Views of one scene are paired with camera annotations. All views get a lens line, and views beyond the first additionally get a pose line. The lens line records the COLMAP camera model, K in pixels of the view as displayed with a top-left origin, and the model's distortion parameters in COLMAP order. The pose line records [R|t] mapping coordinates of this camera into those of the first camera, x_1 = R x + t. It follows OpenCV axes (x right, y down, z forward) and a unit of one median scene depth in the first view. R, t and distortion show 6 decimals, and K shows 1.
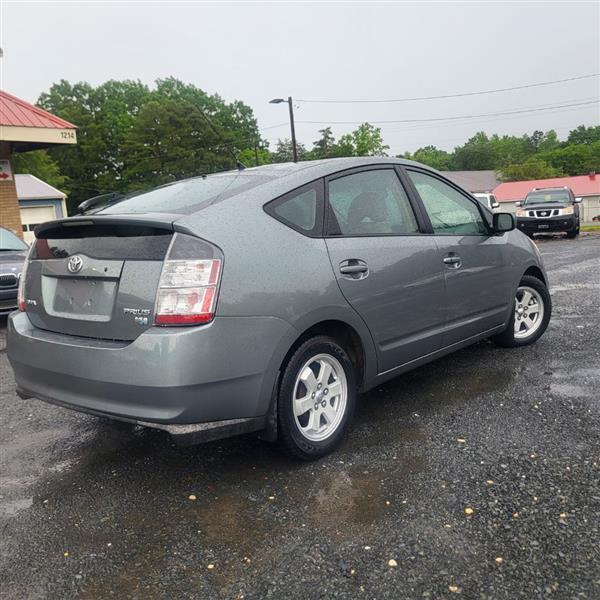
lens RADIAL K [[622.4, 0, 302.3], [0, 622.4, 299.3], [0, 0, 1]] dist [0.024418, 0.000000]
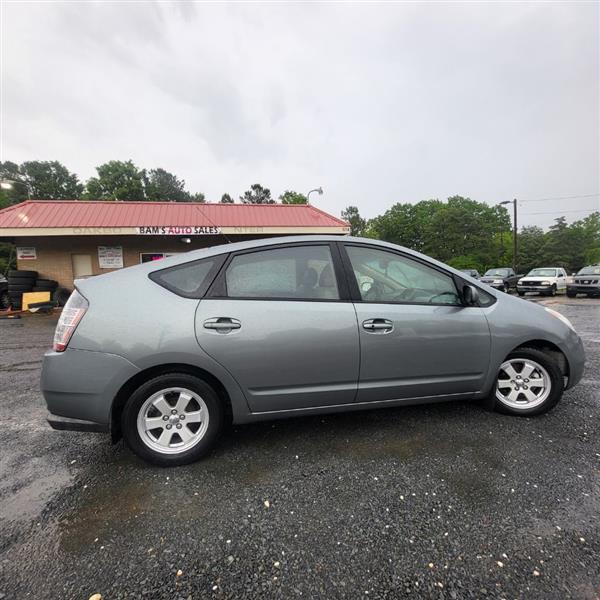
lens RADIAL K [[314.9, 0, 302.6], [0, 314.9, 298.4], [0, 0, 1]] dist [-0.000480, -0.002482]
pose [[0.790087, 0.088578, -0.606561, 0.492175], [-0.112977, 0.993595, -0.002062, -0.100157], [0.602494, 0.070156, 0.795034, 0.493823]]
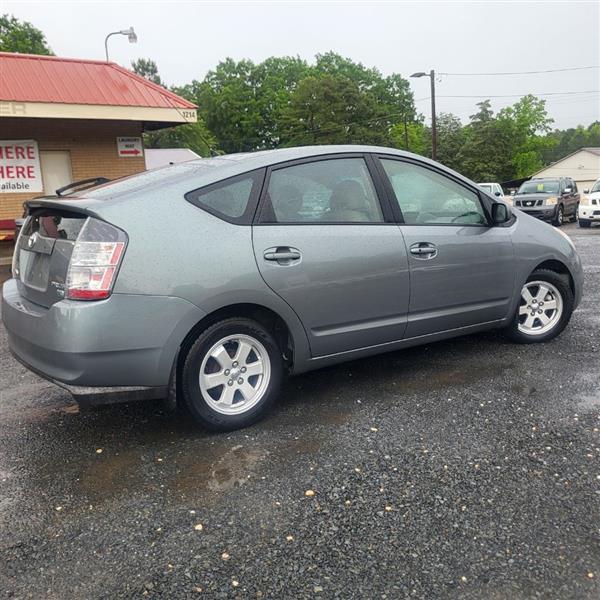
lens RADIAL K [[622.4, 0, 307.1], [0, 622.4, 298.9], [0, 0, 1]] dist [0.024418, 0.000000]
pose [[0.970995, 0.063080, -0.230627, 0.308168], [-0.054165, 0.997527, 0.044794, -0.021569], [0.232882, -0.031003, 0.972011, -0.006788]]
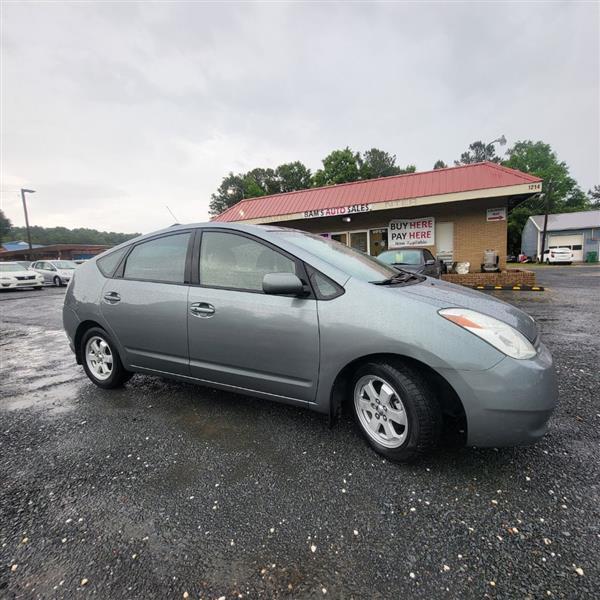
lens RADIAL K [[314.9, 0, 300.8], [0, 314.9, 296.3], [0, 0, 1]] dist [-0.000480, -0.002482]
pose [[0.229520, 0.170790, -0.958202, 0.875420], [-0.112035, 0.982576, 0.148298, -0.203652], [0.966834, 0.073315, 0.244655, 1.081595]]
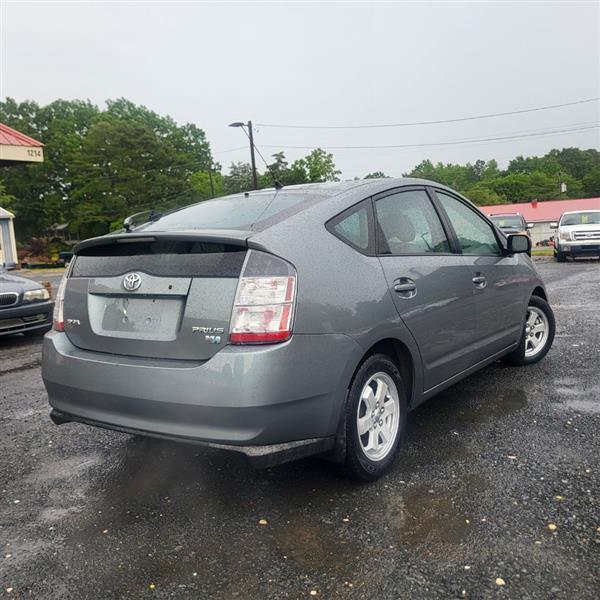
lens RADIAL K [[622.4, 0, 308.8], [0, 622.4, 293.8], [0, 0, 1]] dist [0.024418, 0.000000]
pose [[0.995804, 0.000872, 0.091510, -0.137081], [0.003287, 0.998969, -0.045288, 0.005661], [-0.091455, 0.045399, 0.994774, 0.010870]]
